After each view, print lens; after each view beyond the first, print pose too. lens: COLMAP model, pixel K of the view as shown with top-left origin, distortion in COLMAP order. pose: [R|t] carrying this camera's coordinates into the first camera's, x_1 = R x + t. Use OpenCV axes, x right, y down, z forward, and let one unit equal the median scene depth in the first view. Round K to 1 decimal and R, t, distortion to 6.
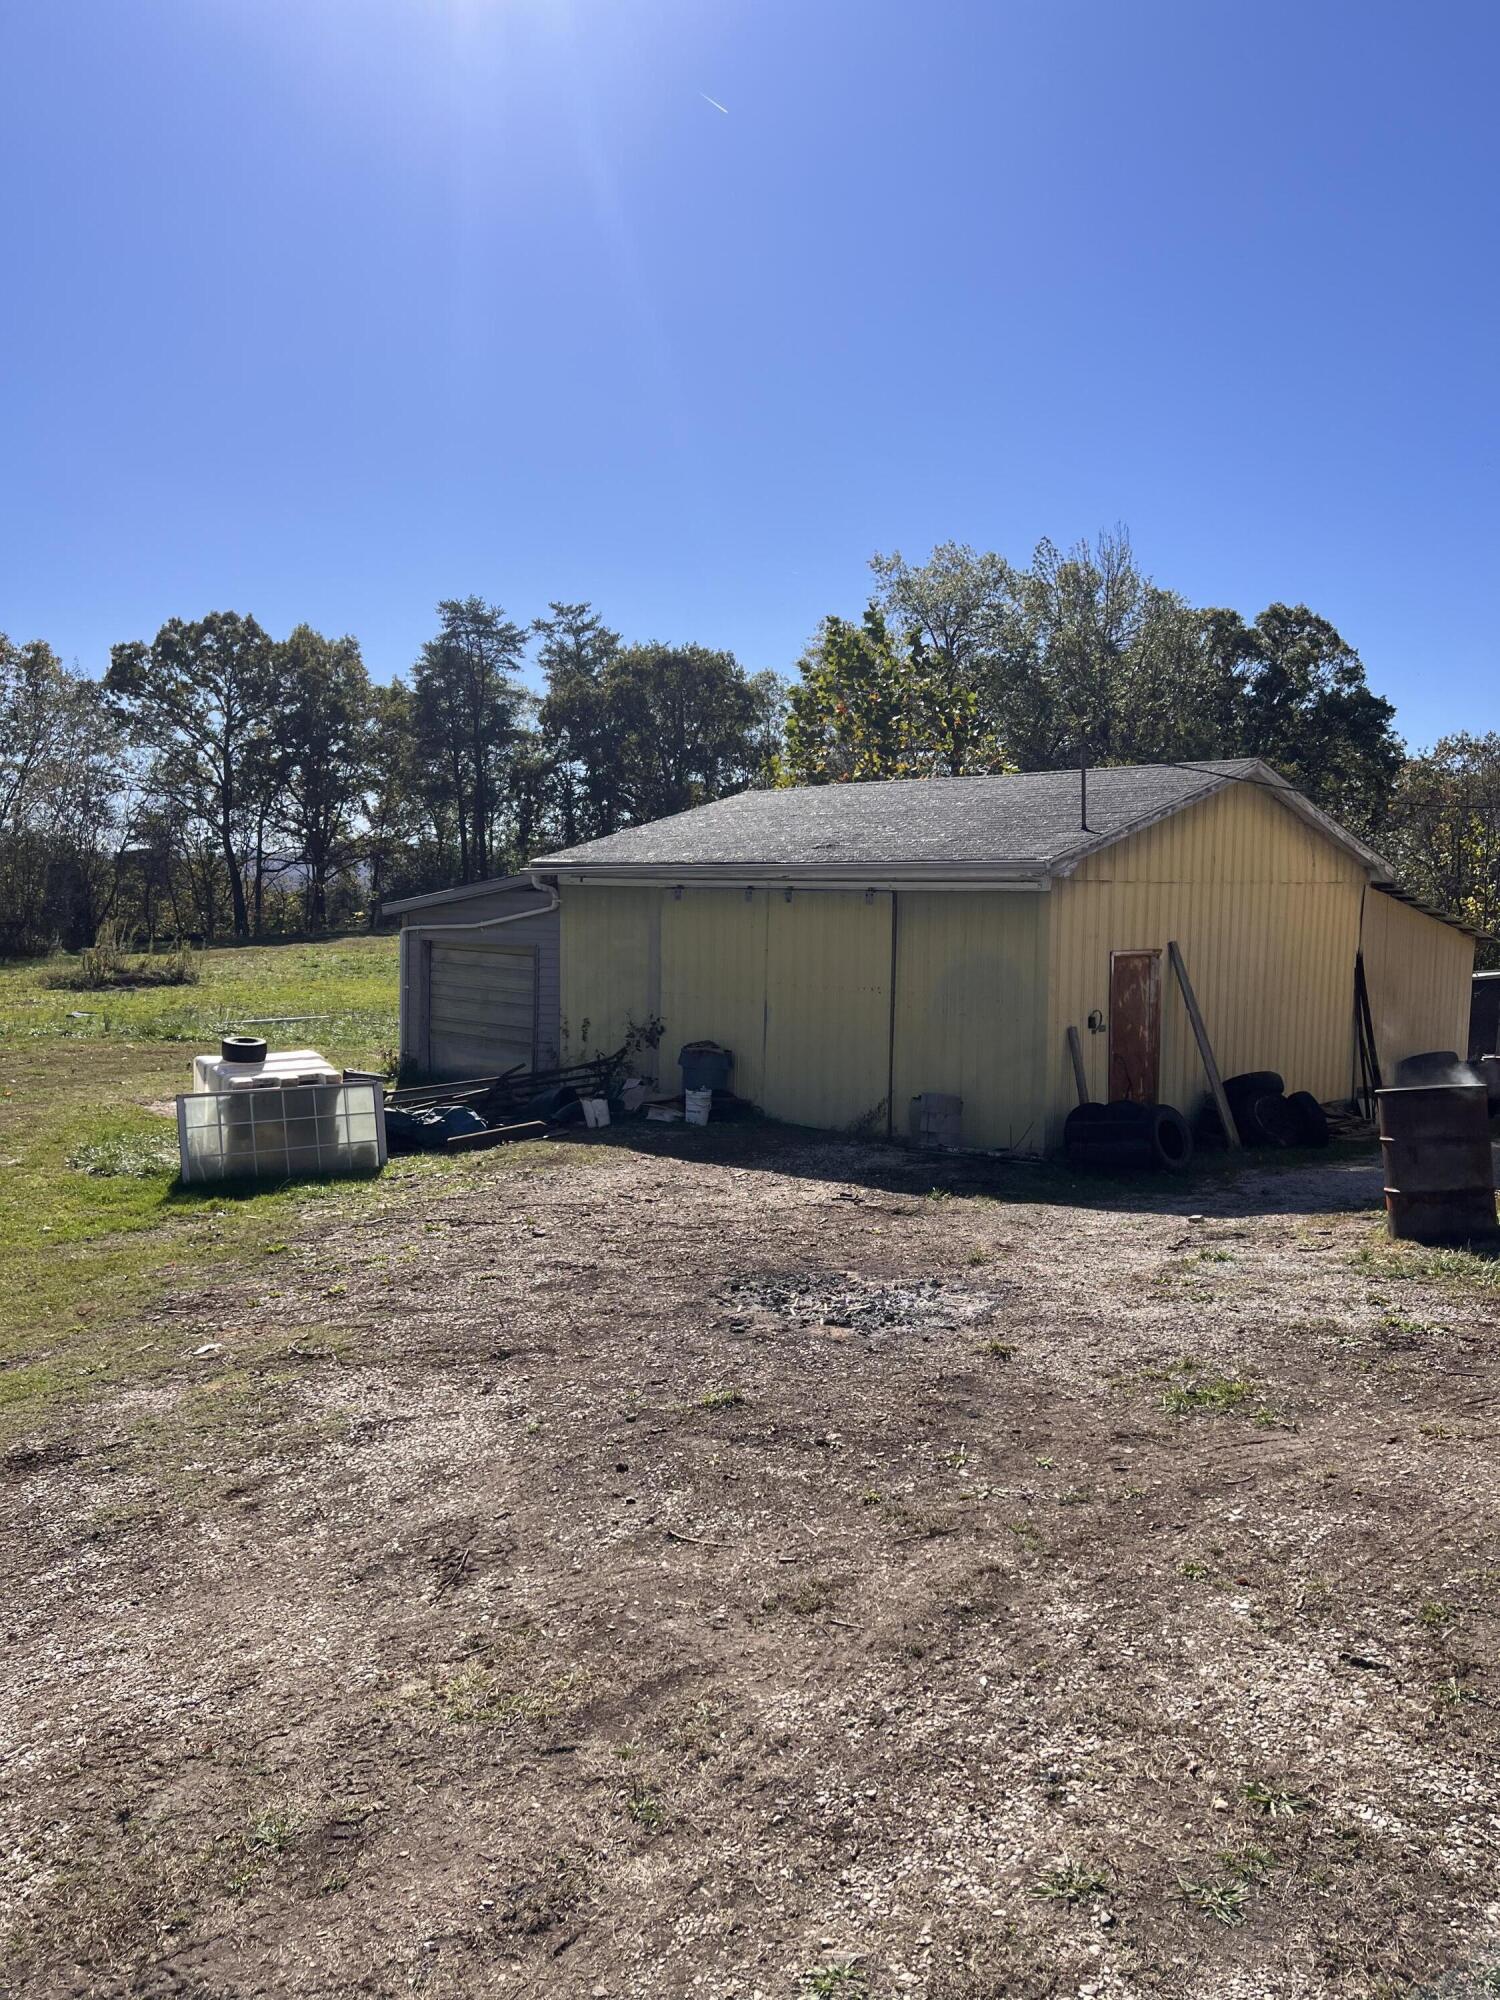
lens RADIAL K [[1489.2, 0, 752.8], [0, 1489.2, 1004.3], [0, 0, 1]] dist [0.061045, -0.137850]
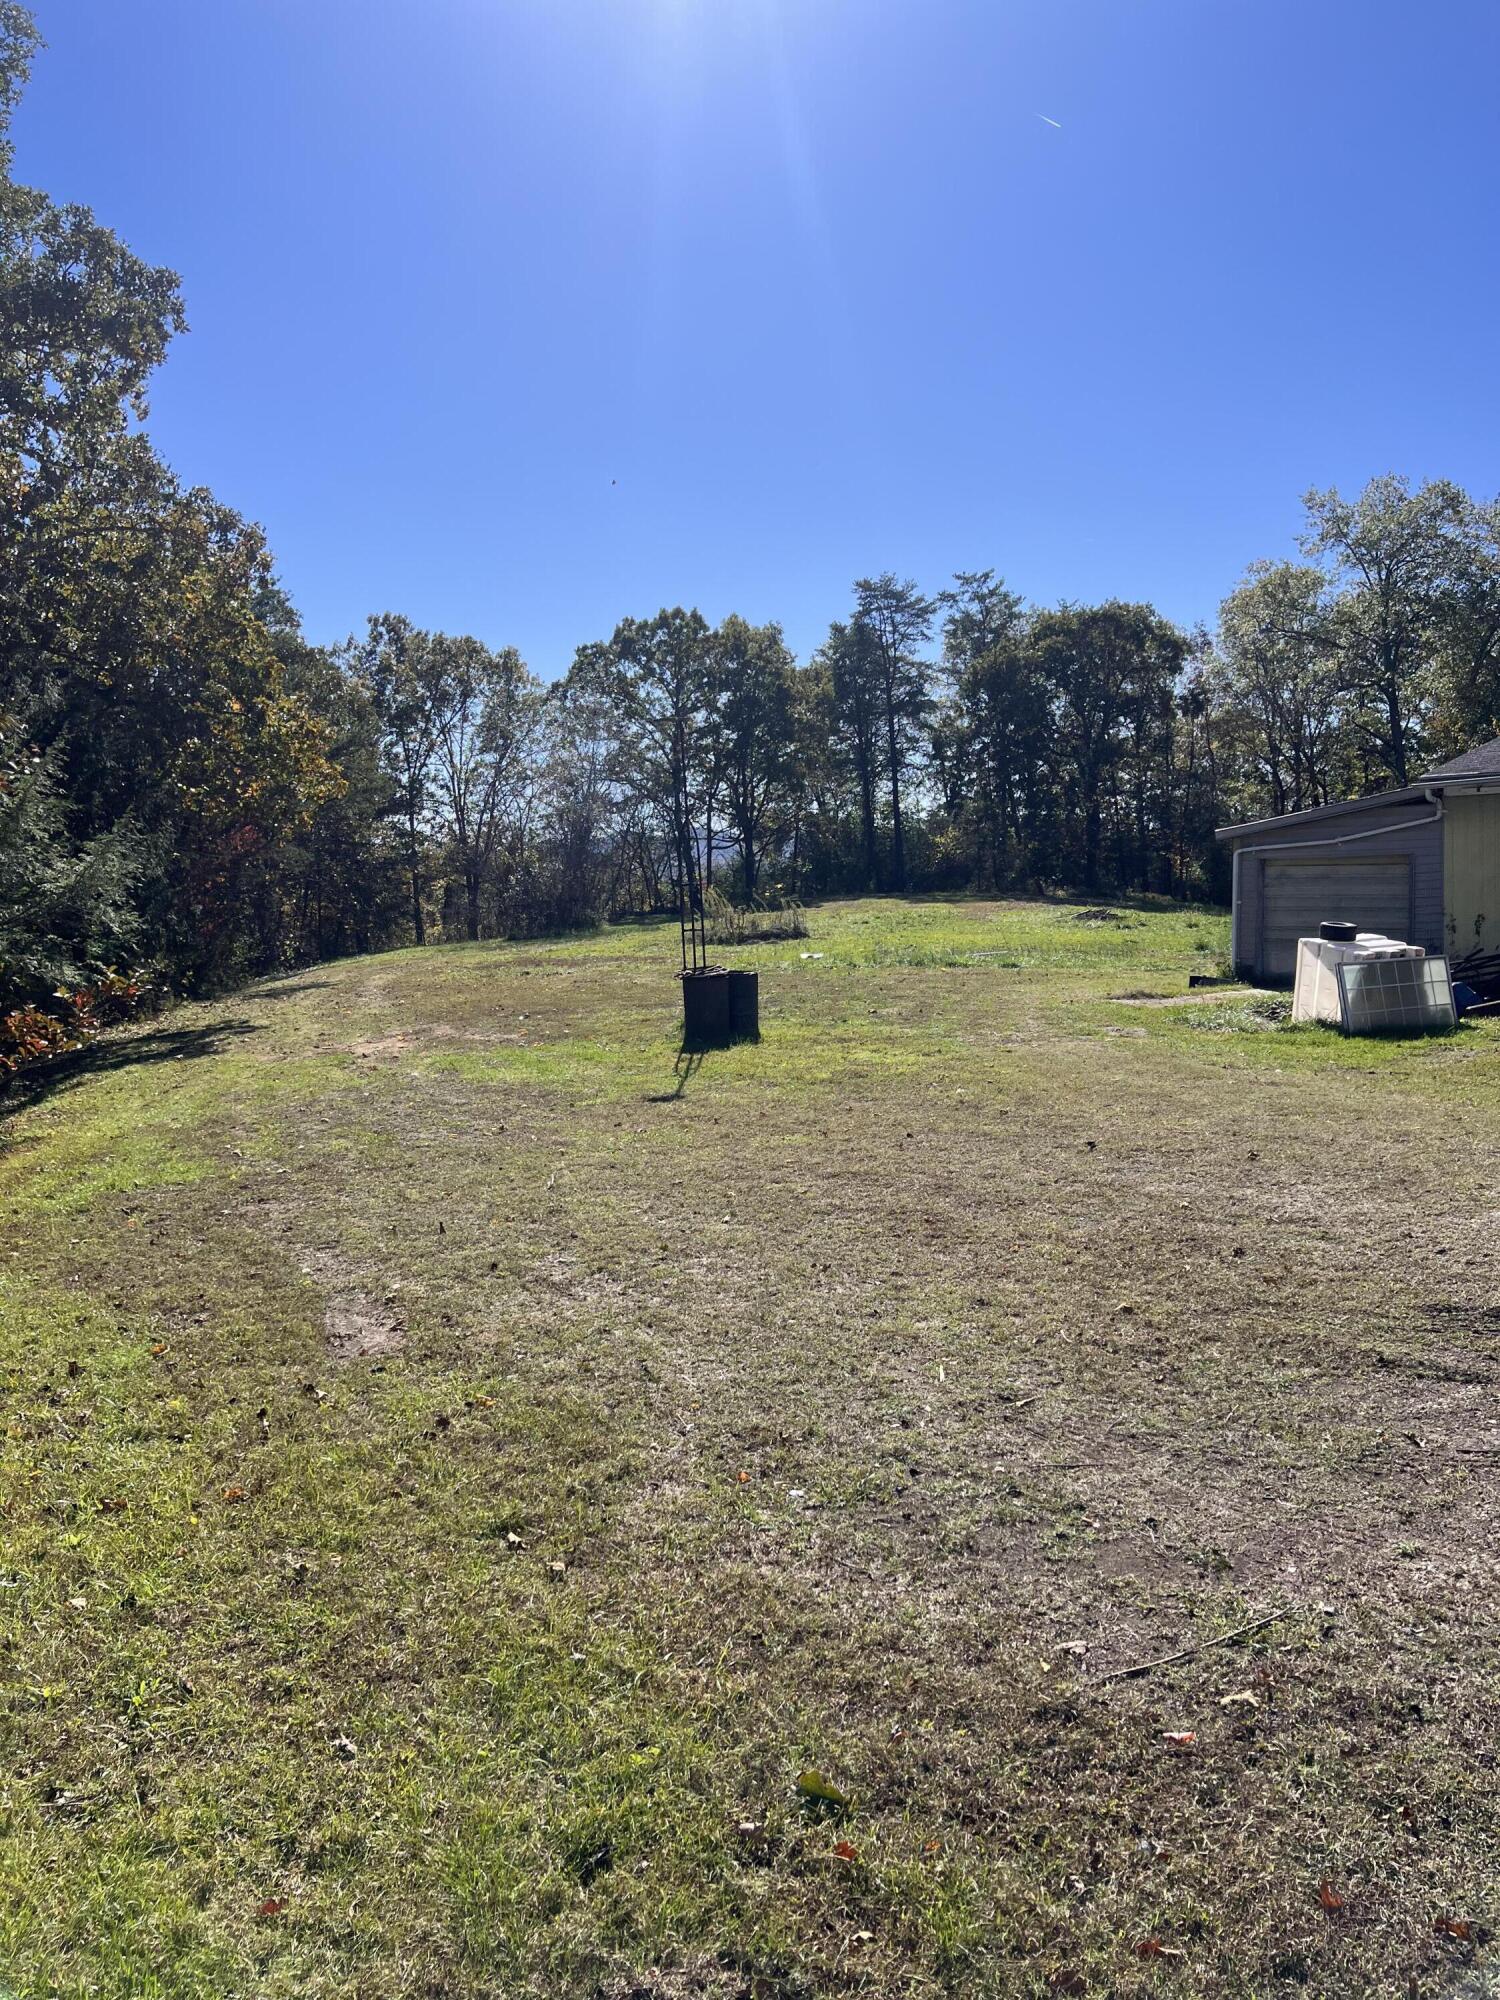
lens RADIAL K [[1496.0, 0, 750.0], [0, 1496.0, 1000.0], [0, 0, 1]] dist [0.072225, 0.000047]
pose [[0.981484, -0.031615, -0.188916, -0.100350], [0.034112, 0.999368, 0.009981, 0.010038], [0.188481, -0.016241, 0.981942, -0.050556]]
